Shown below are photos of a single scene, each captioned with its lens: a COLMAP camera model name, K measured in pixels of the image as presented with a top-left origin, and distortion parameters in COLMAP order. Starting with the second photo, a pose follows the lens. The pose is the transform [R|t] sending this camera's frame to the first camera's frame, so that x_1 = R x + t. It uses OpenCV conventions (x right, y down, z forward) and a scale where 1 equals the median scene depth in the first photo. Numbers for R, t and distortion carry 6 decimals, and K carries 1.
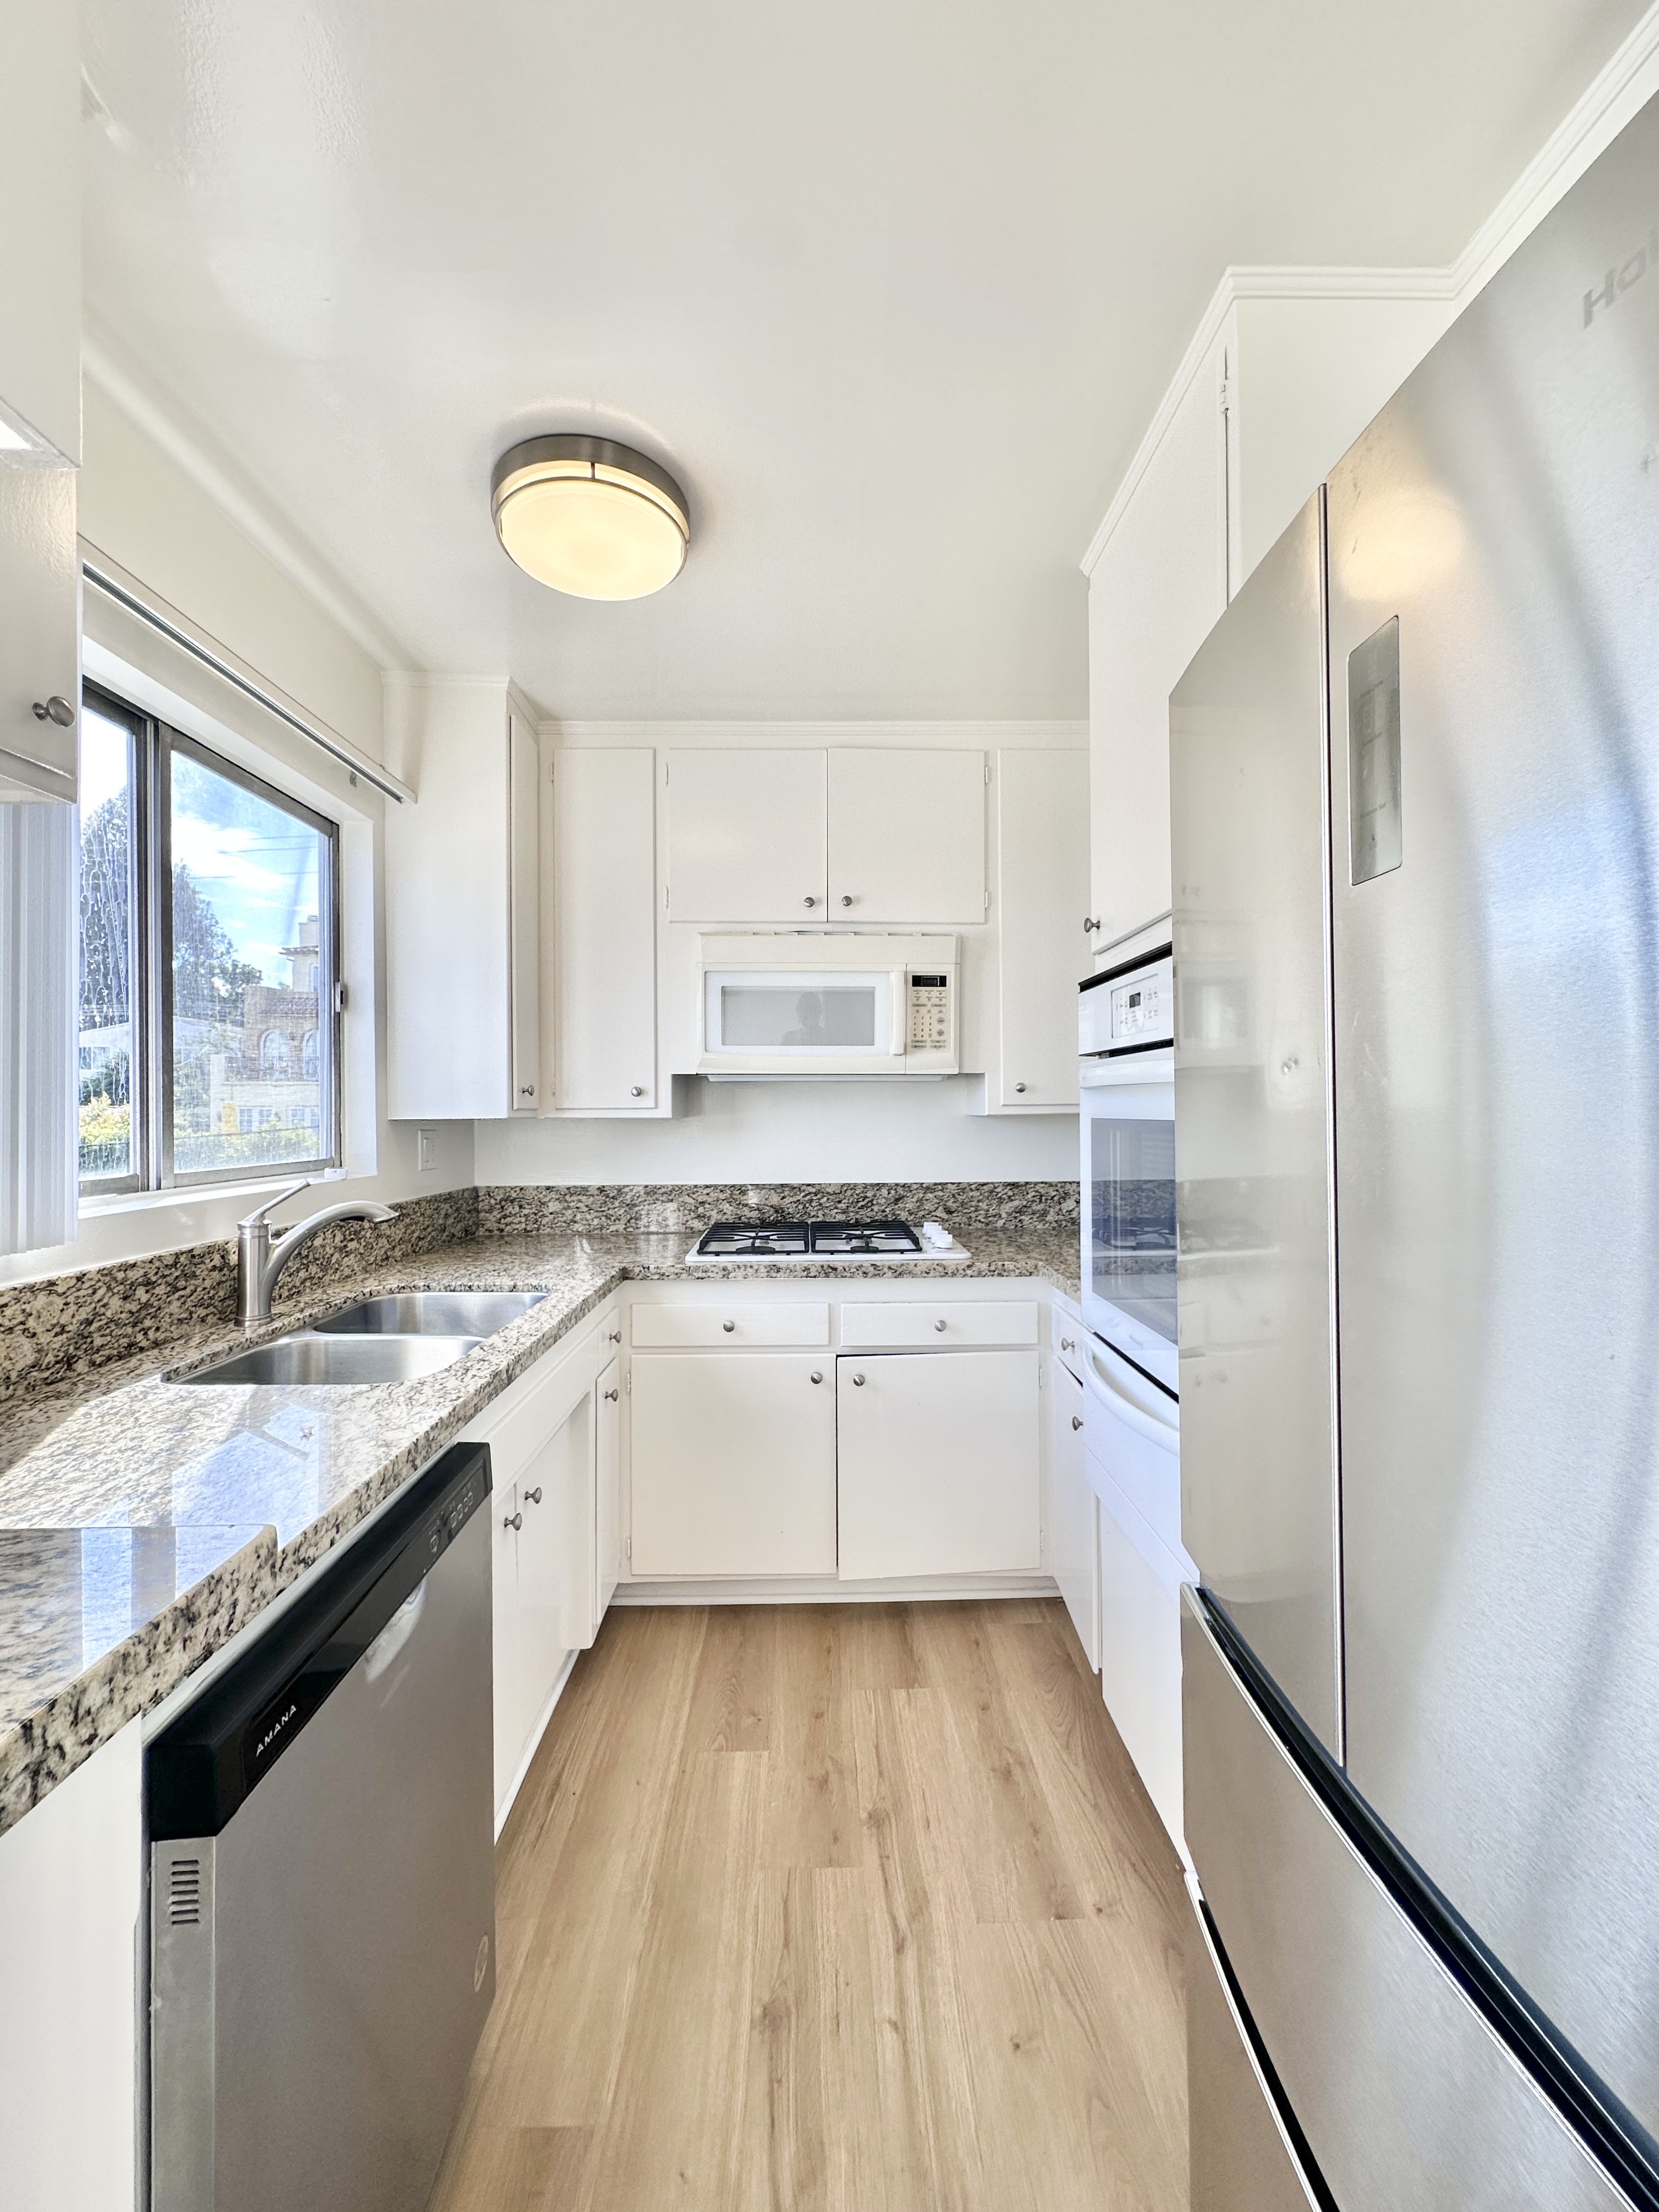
lens RADIAL K [[881.8, 0, 828.7], [0, 881.8, 1111.8], [0, 0, 1]] dist [-0.002095, -0.000044]
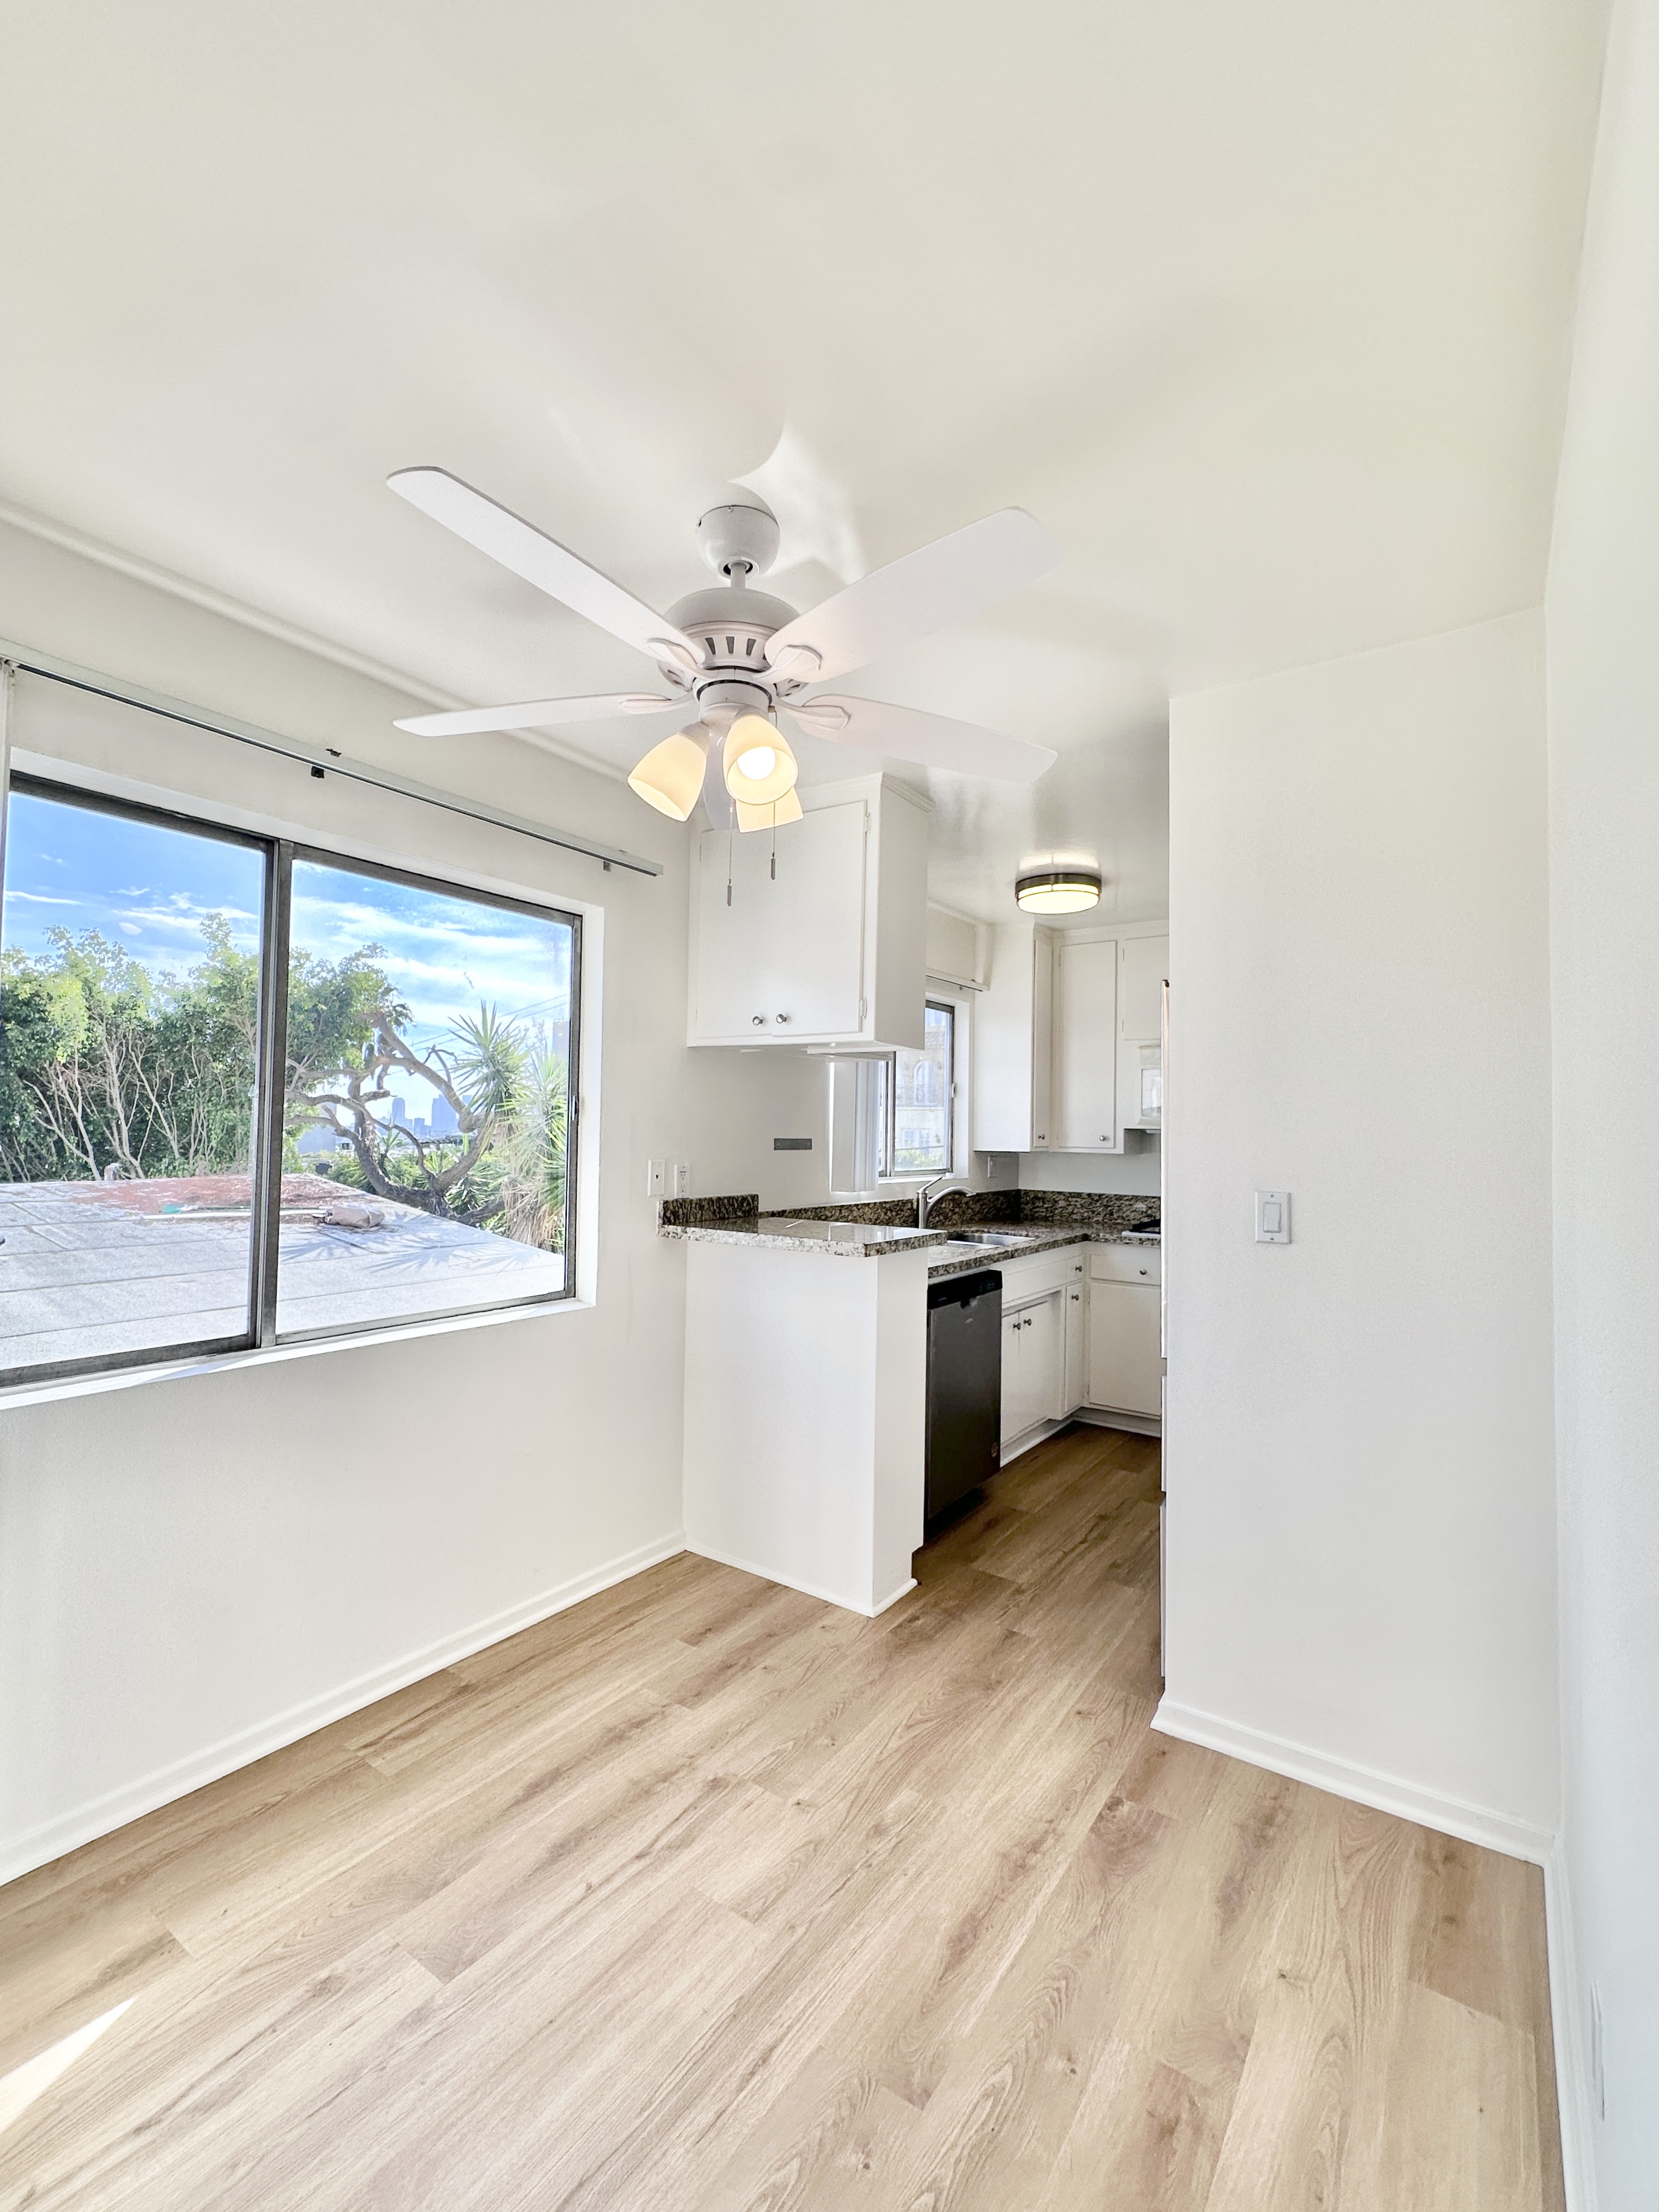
lens RADIAL K [[881.7, 0, 828.7], [0, 881.7, 1111.8], [0, 0, 1]] dist [-0.002095, -0.000044]
pose [[0.805764, 0.005115, -0.592214, 0.461613], [-0.023317, 0.999461, -0.023091, -0.026853], [0.591777, 0.032415, 0.805450, -0.889768]]
